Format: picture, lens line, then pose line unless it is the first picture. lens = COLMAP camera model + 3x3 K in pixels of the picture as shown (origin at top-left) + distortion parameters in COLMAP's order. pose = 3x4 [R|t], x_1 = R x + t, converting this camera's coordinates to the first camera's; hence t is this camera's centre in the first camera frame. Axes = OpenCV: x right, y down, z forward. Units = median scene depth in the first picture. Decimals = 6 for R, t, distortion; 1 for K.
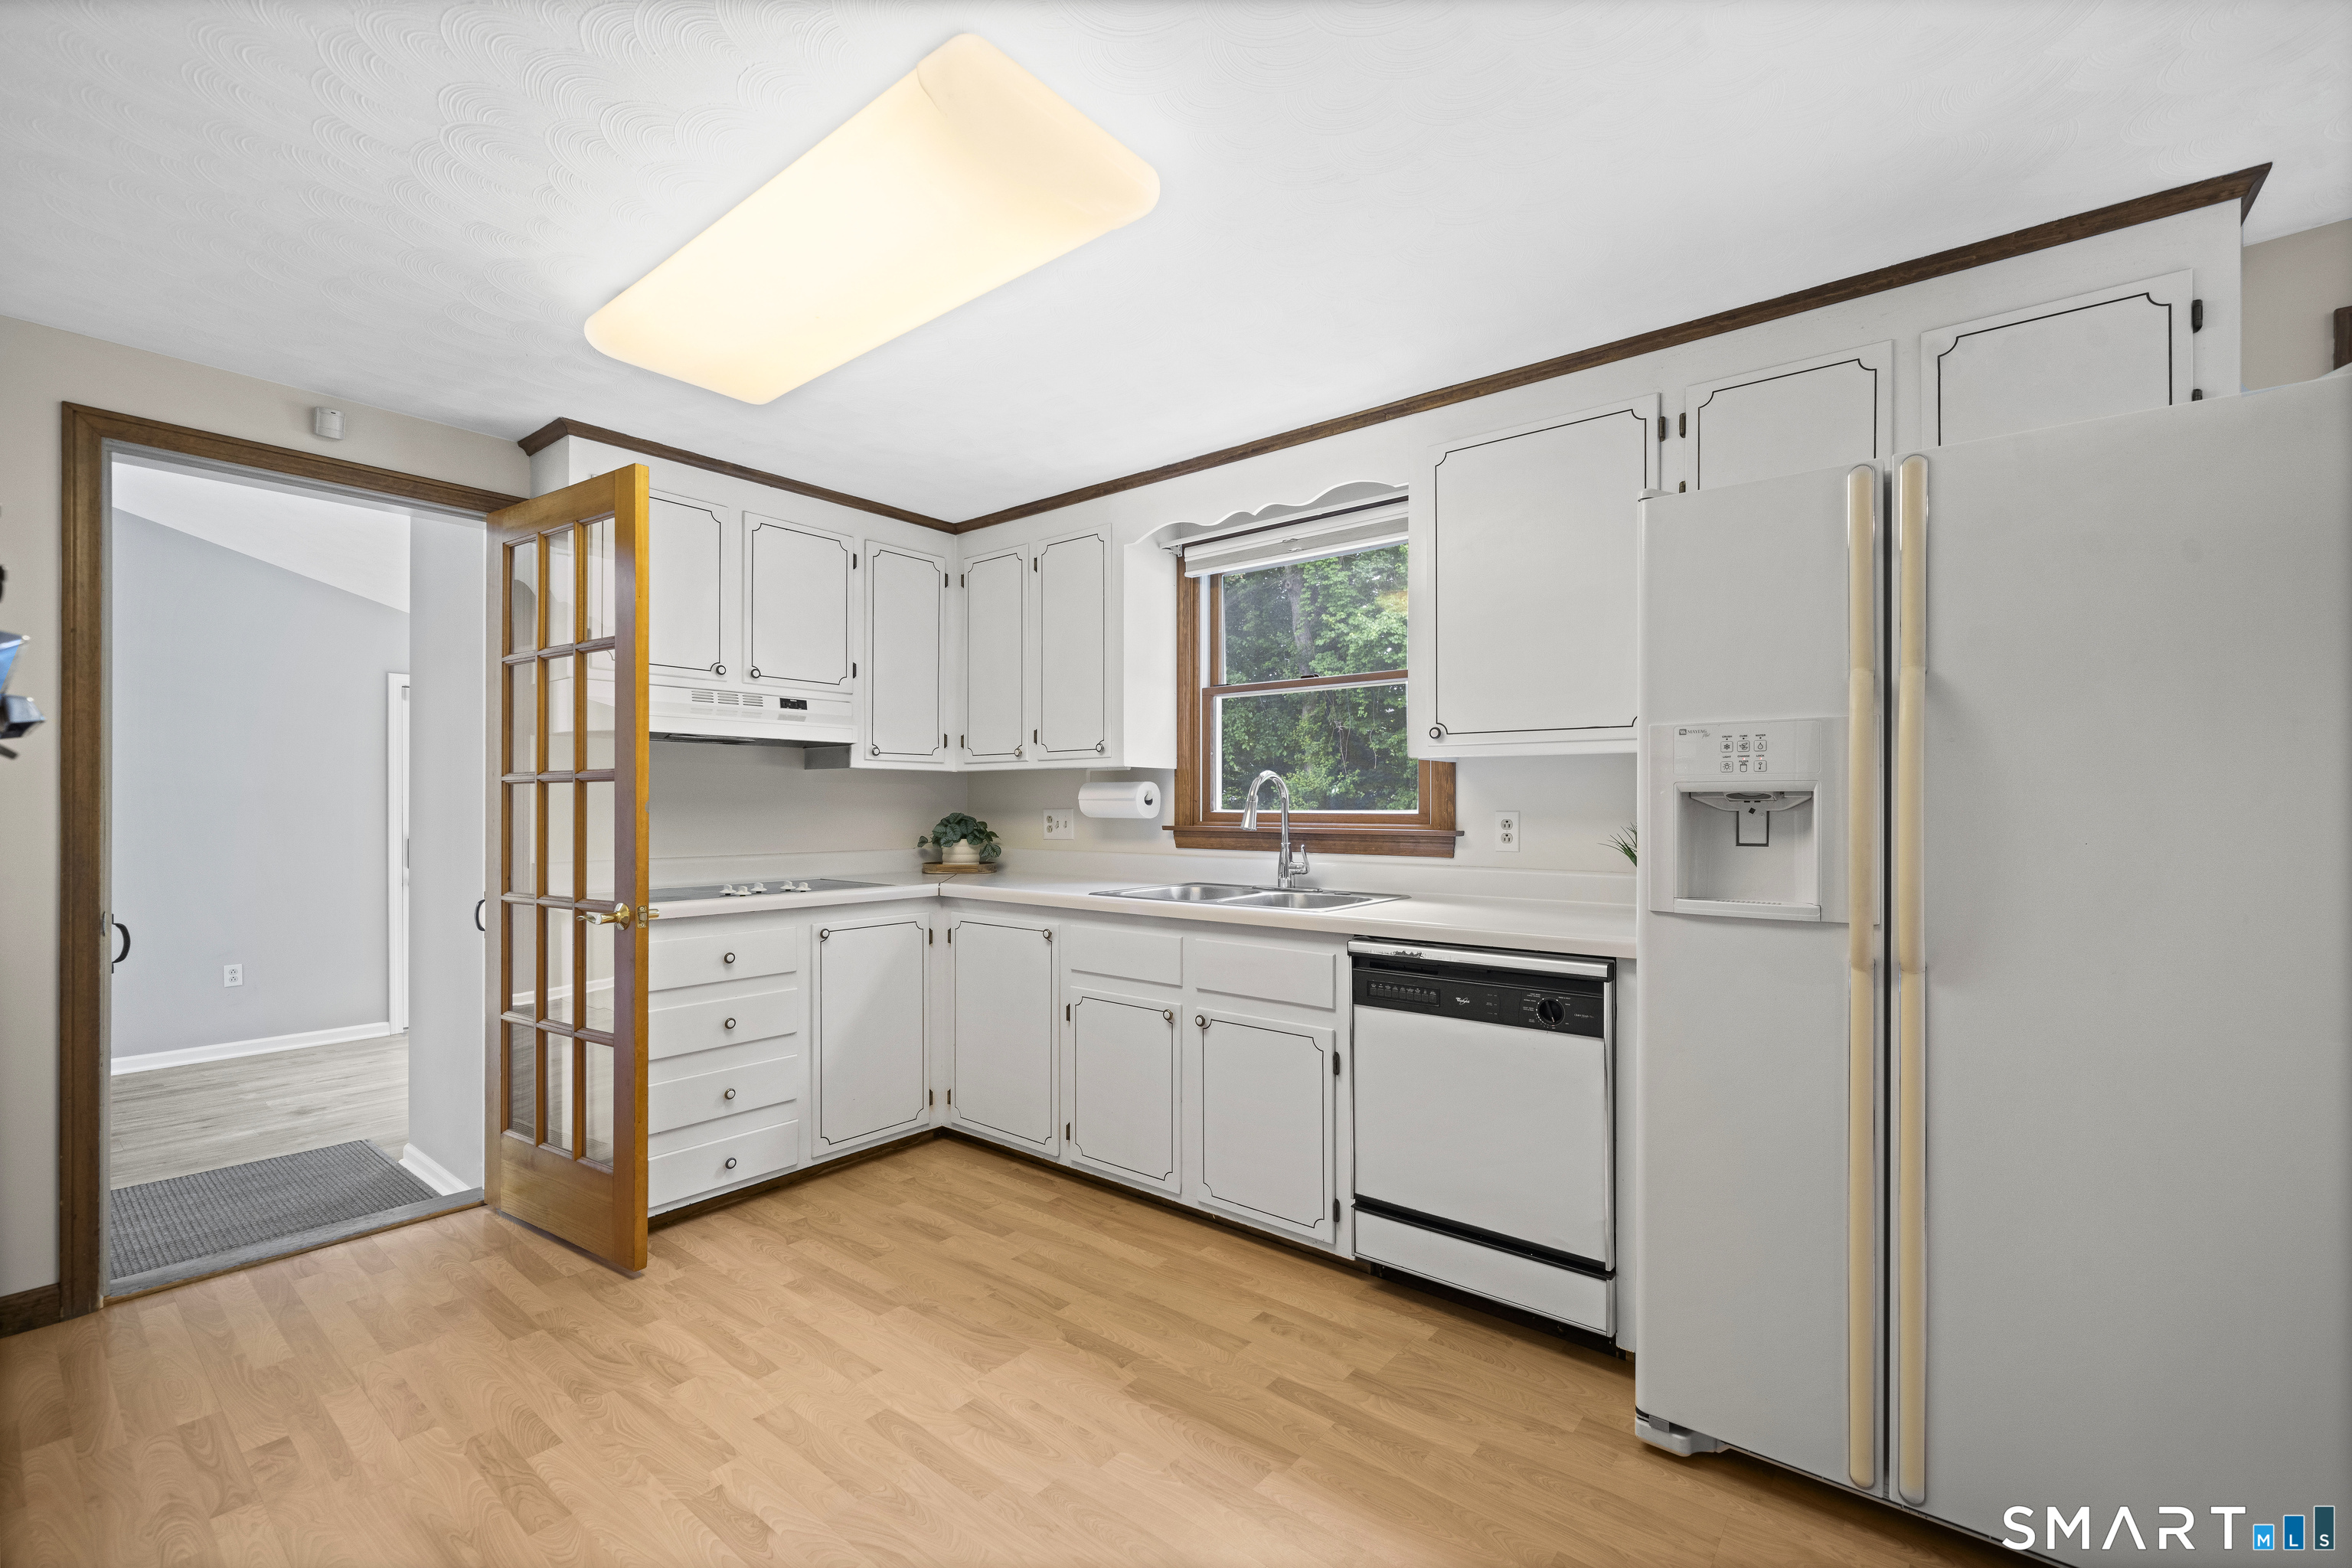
lens RADIAL K [[989.4, 0, 1163.9], [0, 989.4, 796.2], [0, 0, 1]] dist [0.000500, 0.000026]
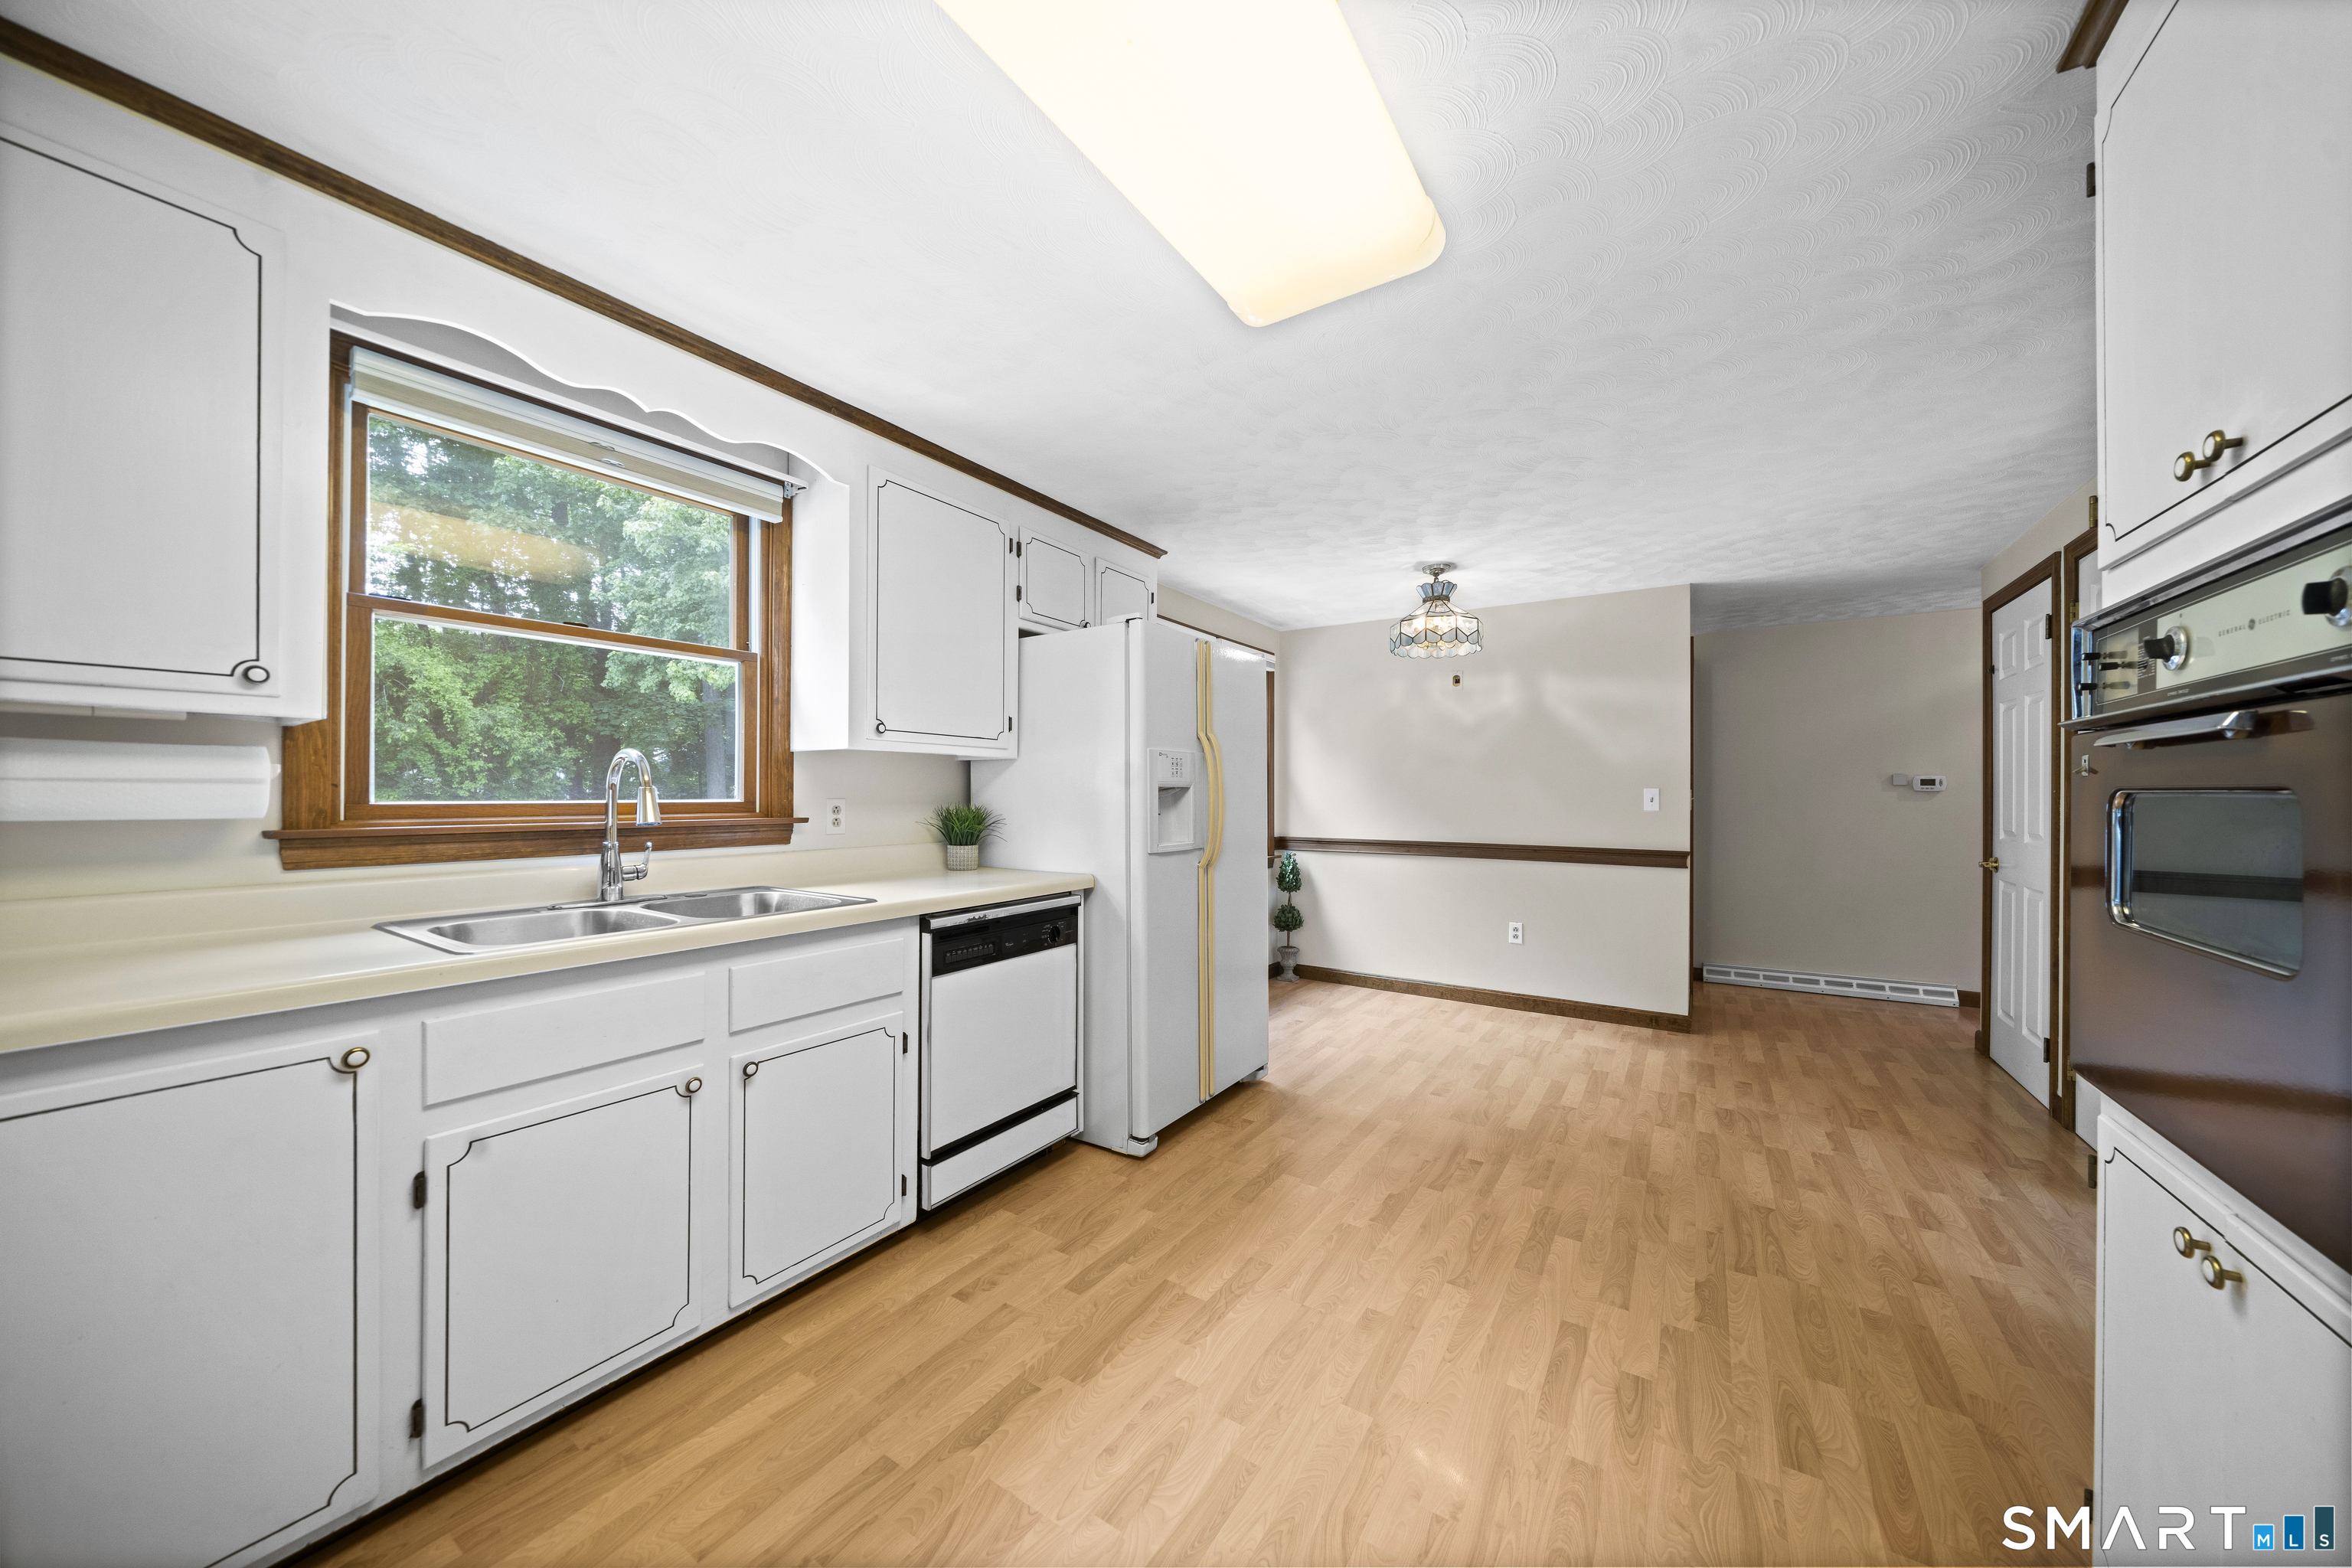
lens RADIAL K [[807.9, 0, 1176.0], [0, 807.9, 784.0], [0, 0, 1]] dist [-0.001885, 0.000079]
pose [[-0.107105, 0.011607, 0.994180, -0.577206], [-0.010581, 0.999862, -0.012813, 0.005871], [-0.994191, -0.011892, -0.106968, 0.668999]]
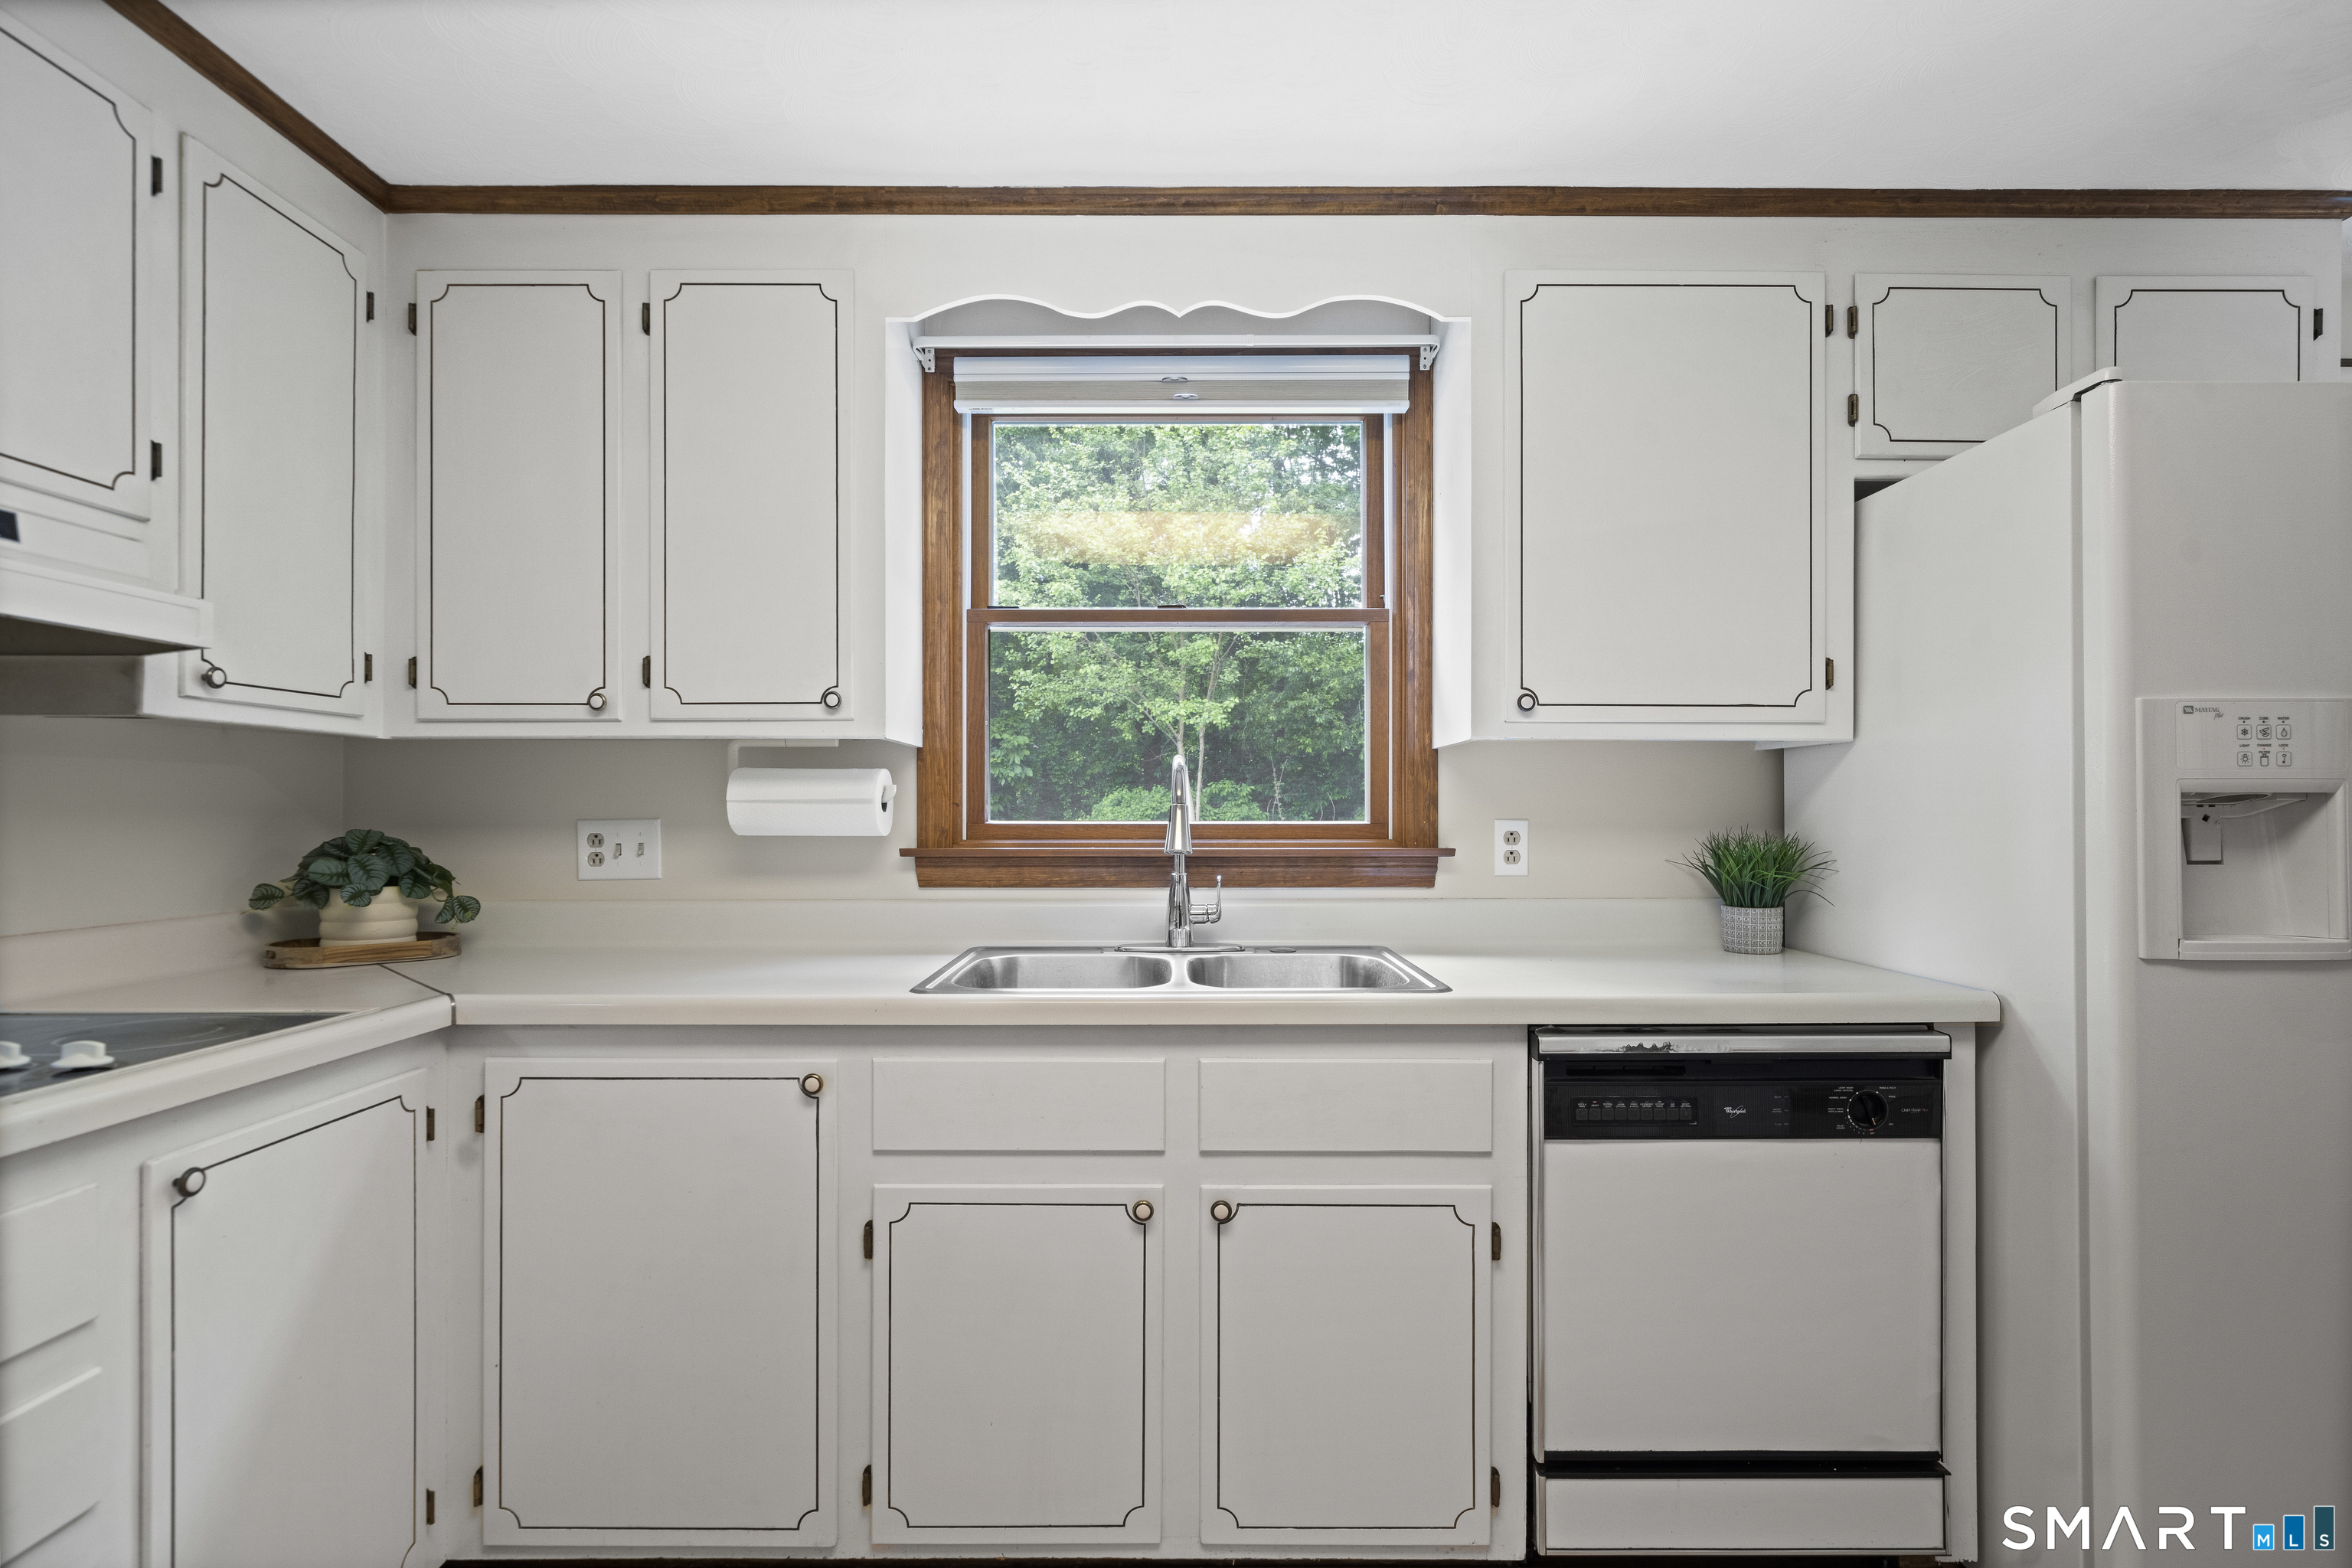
lens RADIAL K [[1126.5, 0, 1169.9], [0, 1126.5, 804.4], [0, 0, 1]] dist [0.000285, -0.000032]
pose [[0.772637, 0.002665, 0.634842, -0.341078], [-0.004446, 0.999989, 0.001213, 0.003990], [-0.634832, -0.003759, 0.772641, 0.494226]]
